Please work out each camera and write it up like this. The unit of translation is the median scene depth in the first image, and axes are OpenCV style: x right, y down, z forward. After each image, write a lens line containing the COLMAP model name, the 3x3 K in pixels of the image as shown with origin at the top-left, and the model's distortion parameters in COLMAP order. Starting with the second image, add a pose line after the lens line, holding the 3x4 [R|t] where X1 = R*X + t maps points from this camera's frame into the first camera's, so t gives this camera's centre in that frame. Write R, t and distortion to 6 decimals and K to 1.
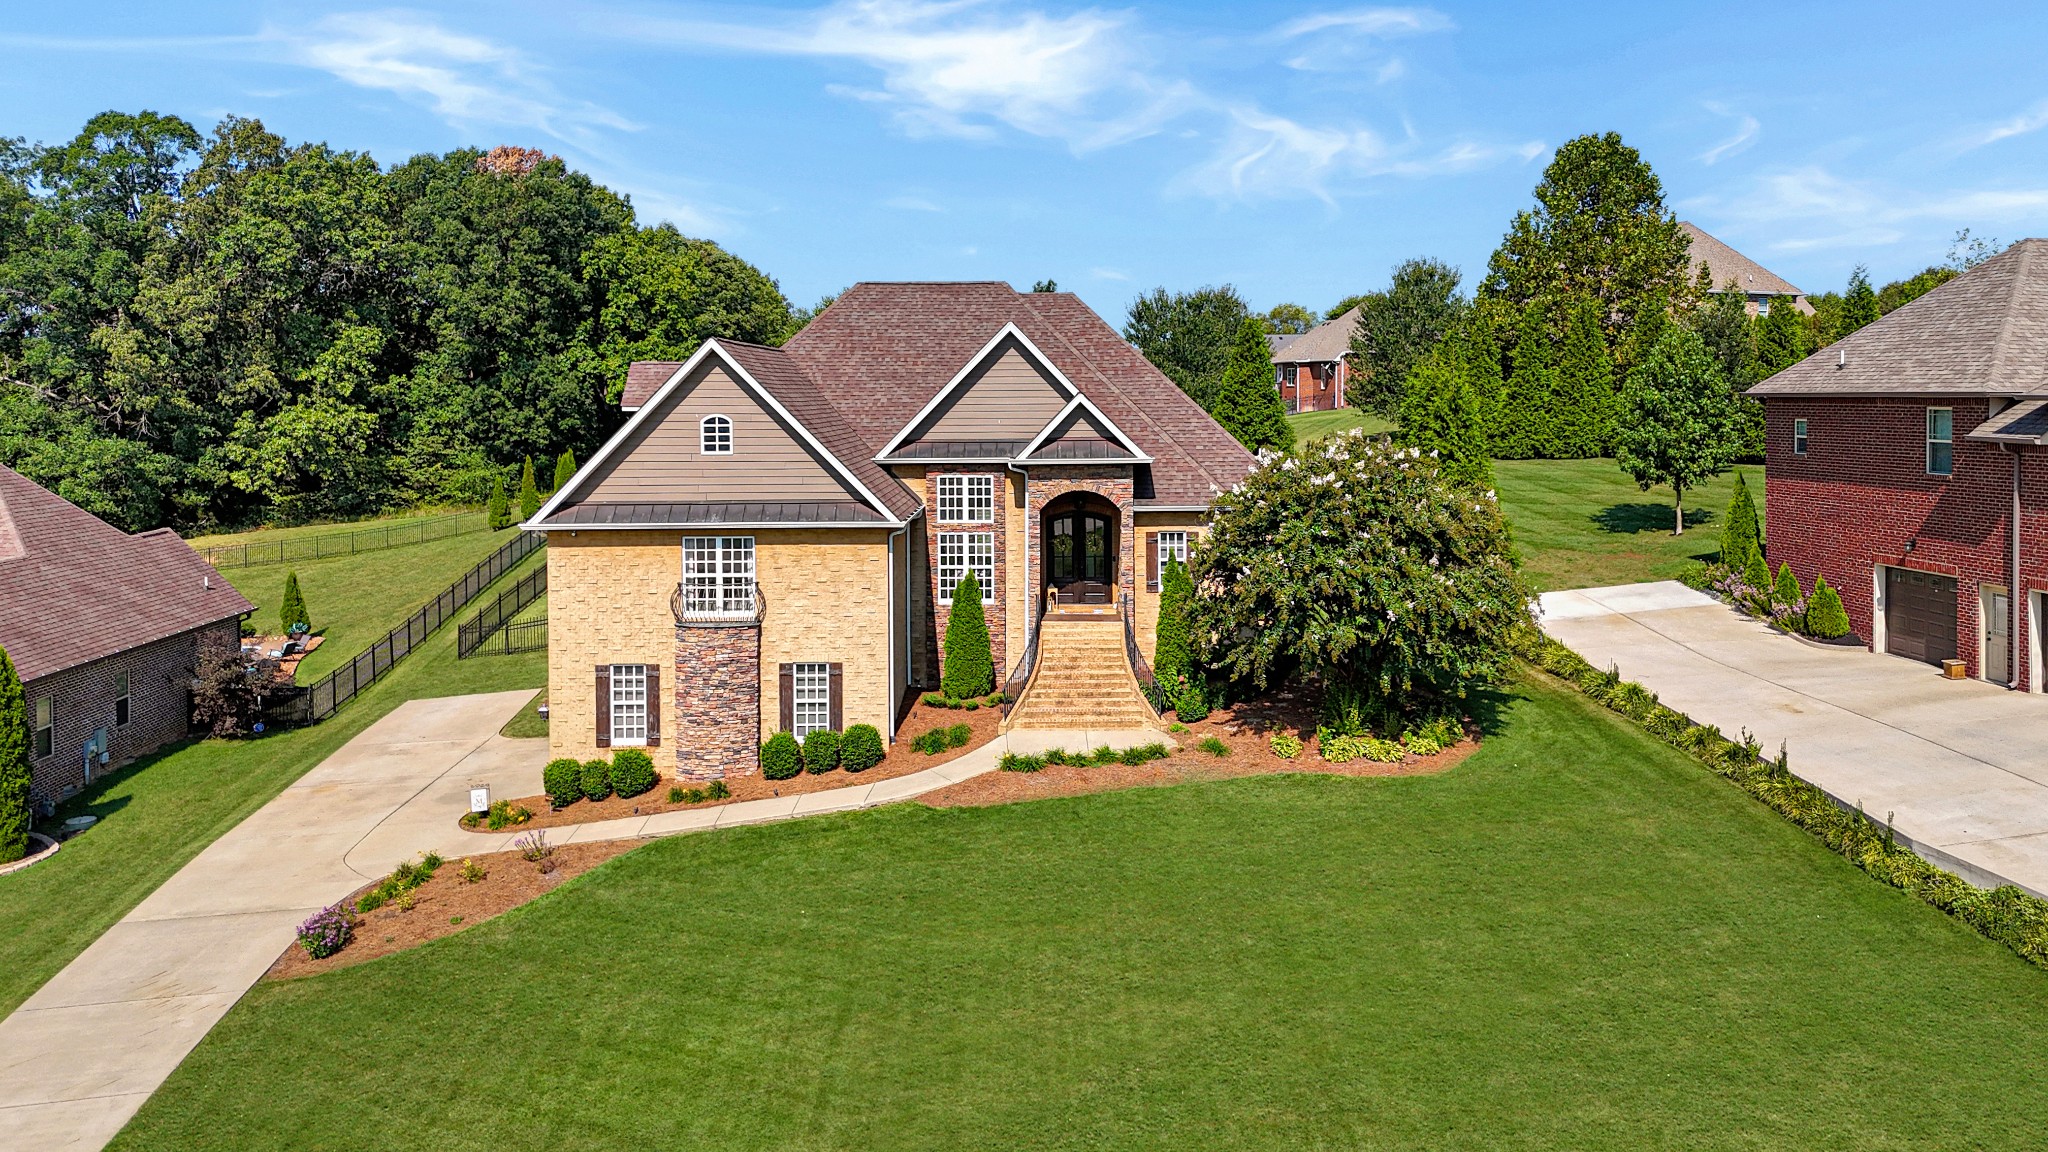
lens RADIAL K [[1545.8, 0, 1028.5], [0, 1545.8, 410.4], [0, 0, 1]] dist [0.049716, -0.041557]
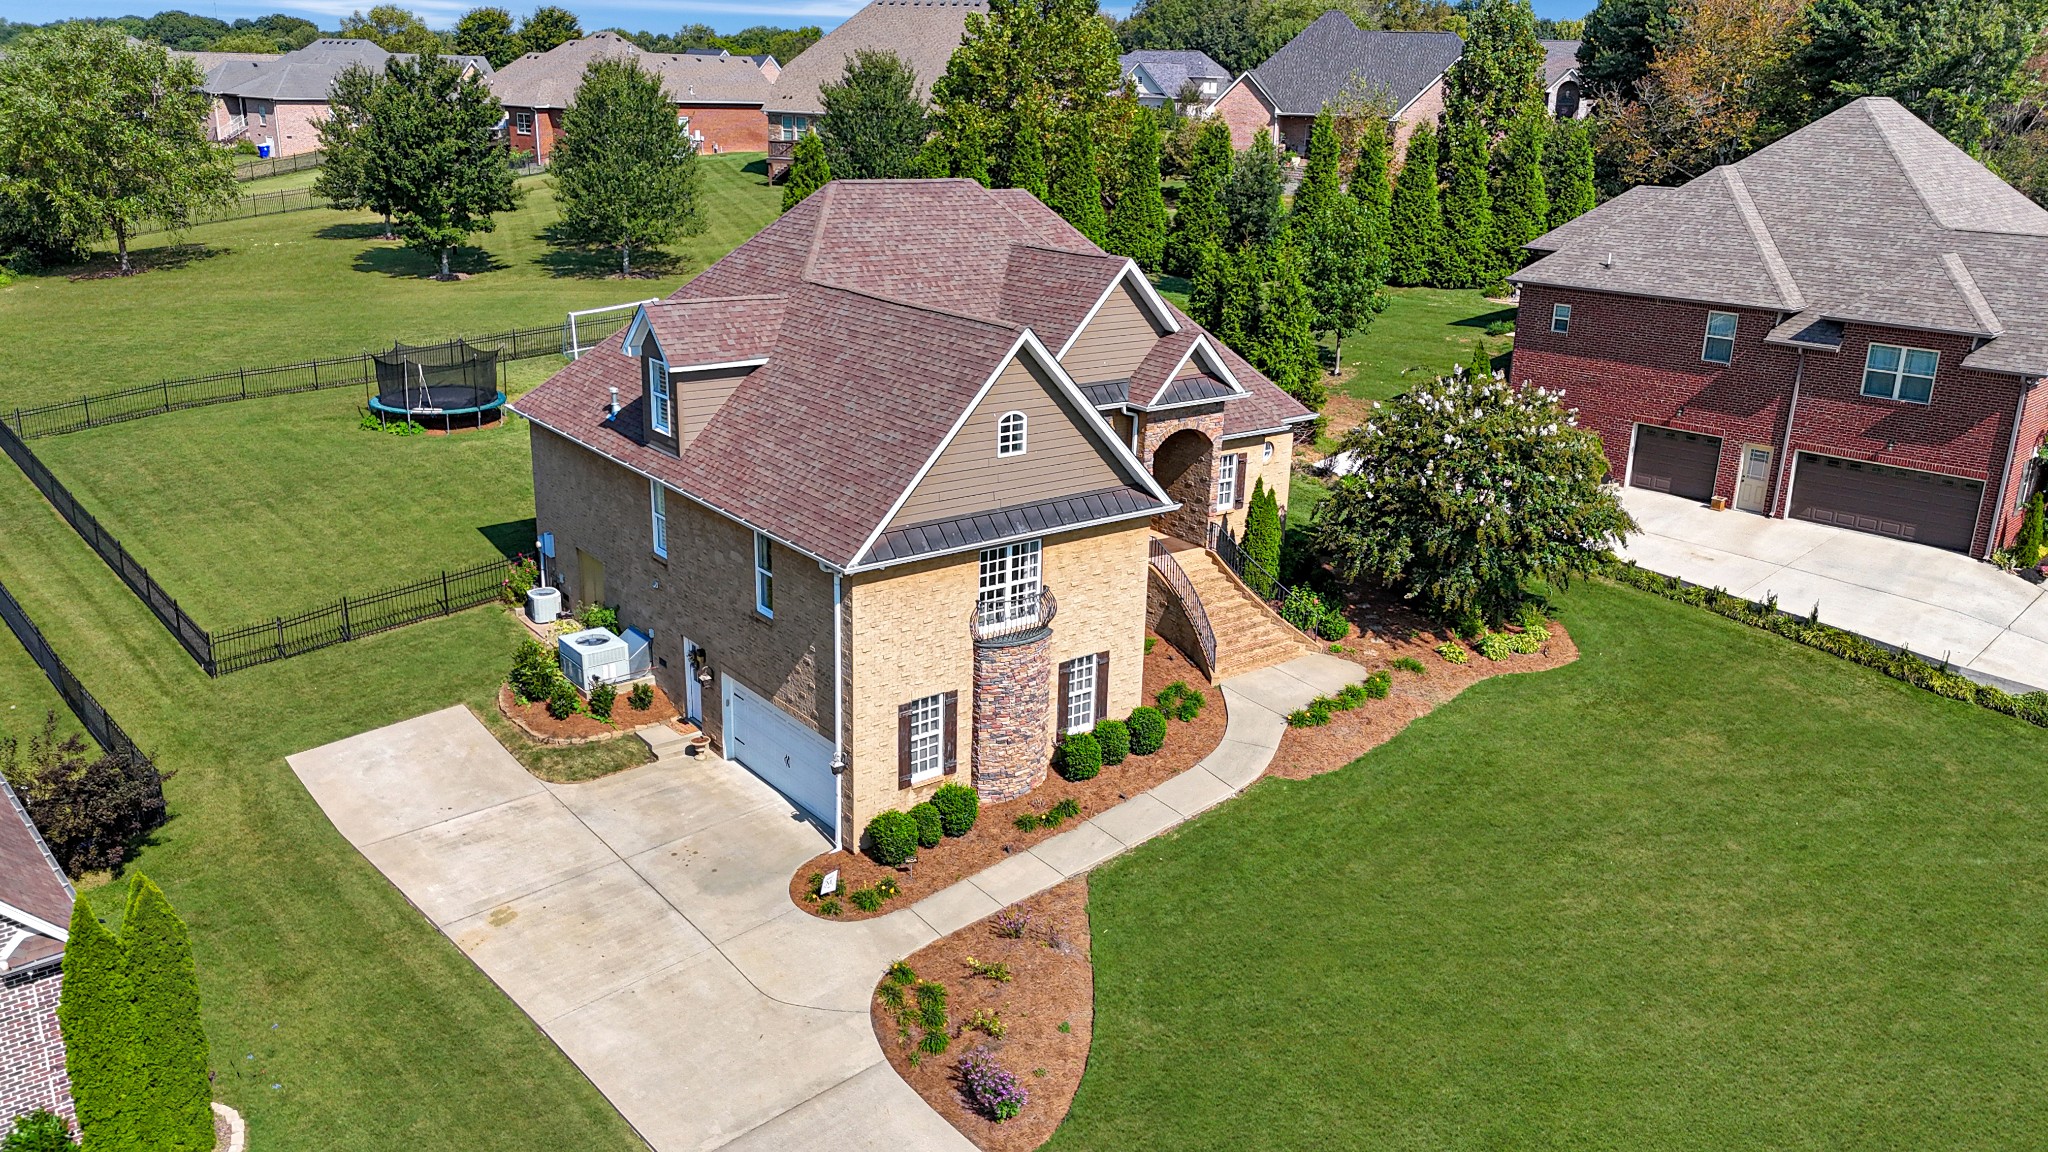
lens RADIAL K [[1545.8, 0, 1028.2], [0, 1545.8, 560.7], [0, 0, 1]] dist [0.049716, -0.041557]
pose [[0.783211, -0.158203, 0.601292, -0.735898], [-0.024646, 0.958427, 0.284270, -0.165999], [-0.621267, -0.237463, 0.746752, 0.318269]]
